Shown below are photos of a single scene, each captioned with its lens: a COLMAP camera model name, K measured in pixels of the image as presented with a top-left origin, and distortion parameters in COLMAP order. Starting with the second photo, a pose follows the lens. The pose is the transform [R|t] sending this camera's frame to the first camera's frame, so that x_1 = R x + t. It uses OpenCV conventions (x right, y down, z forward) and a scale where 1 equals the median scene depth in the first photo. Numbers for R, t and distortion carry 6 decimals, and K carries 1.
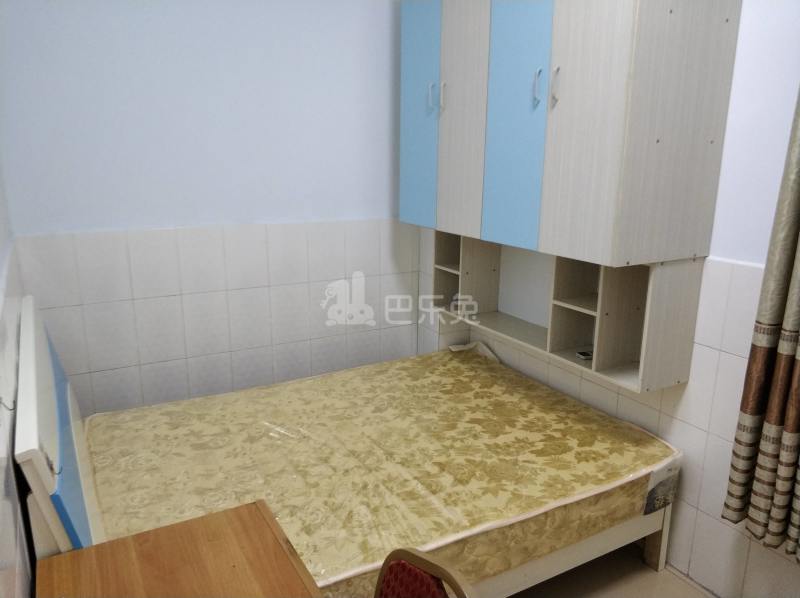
lens RADIAL K [[621.6, 0, 400.5], [0, 621.6, 301.4], [0, 0, 1]] dist [0.054530, -0.086194]
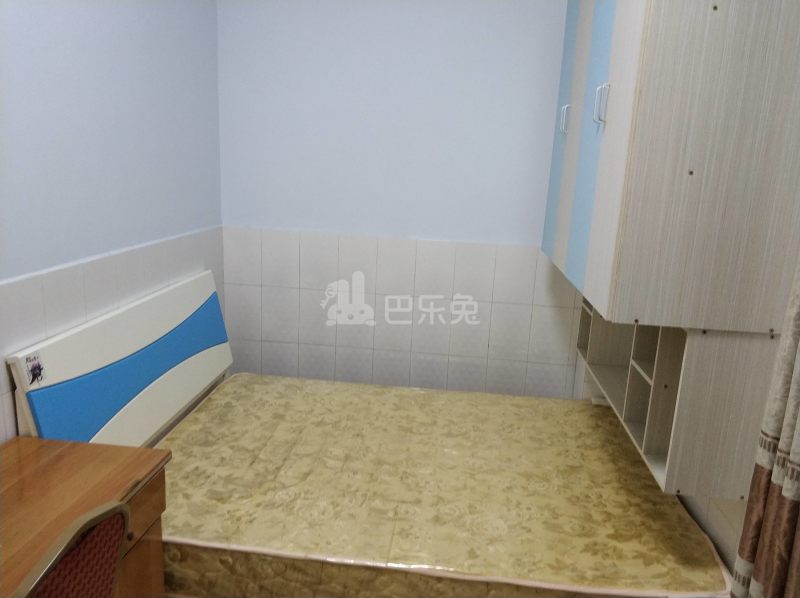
lens RADIAL K [[621.6, 0, 400.5], [0, 621.6, 301.4], [0, 0, 1]] dist [0.054530, -0.086194]
pose [[0.821411, 0.160021, -0.547427, 0.480364], [-0.182981, 0.983033, 0.012793, -0.035248], [0.540186, 0.089661, 0.836755, 0.141314]]
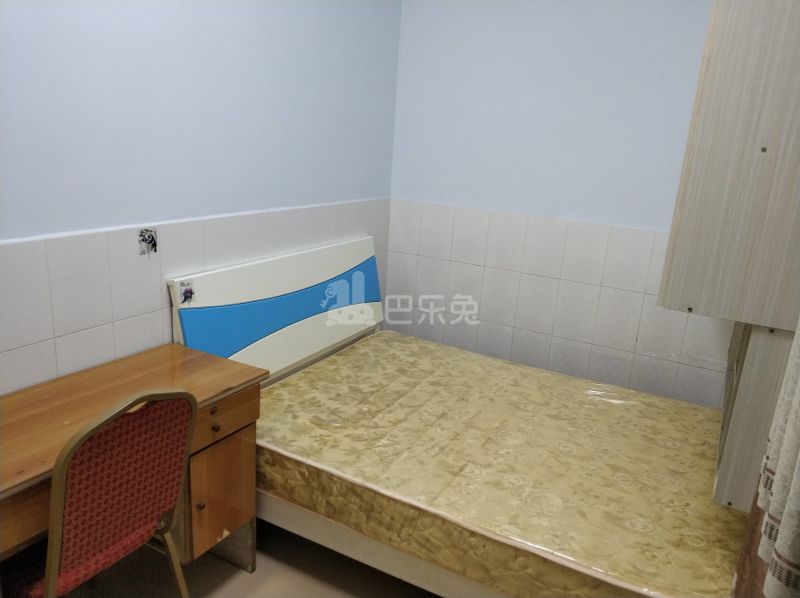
lens RADIAL K [[608.3, 0, 403.7], [0, 608.3, 302.2], [0, 0, 1]] dist [0.152823, -0.236959]
pose [[0.543322, 0.256579, -0.799355, 0.670151], [-0.272859, 0.954428, 0.120893, -0.057125], [0.793945, 0.152427, 0.588572, 0.254344]]
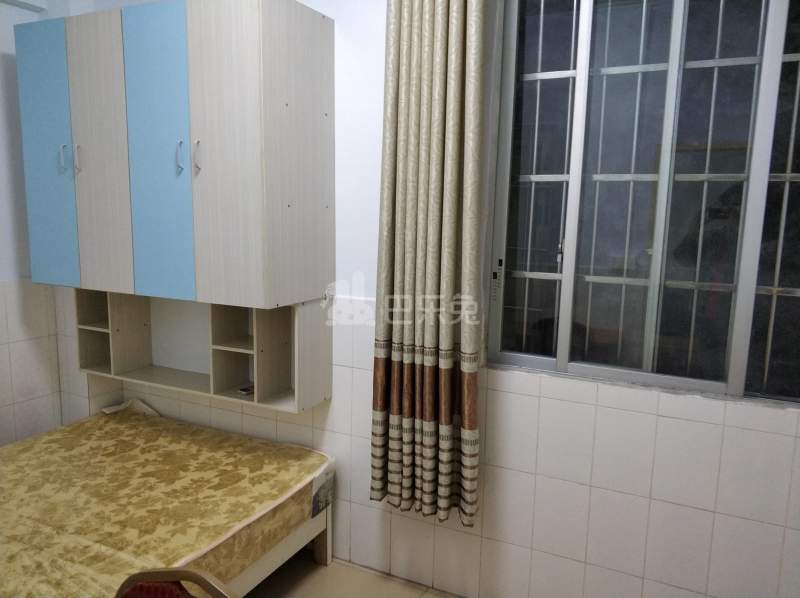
lens RADIAL K [[621.6, 0, 400.5], [0, 621.6, 301.4], [0, 0, 1]] dist [0.054530, -0.086194]
pose [[0.832504, -0.082752, 0.547804, -0.079553], [0.127123, 0.990933, -0.043499, 0.012081], [-0.539237, 0.105852, 0.835475, -0.107392]]
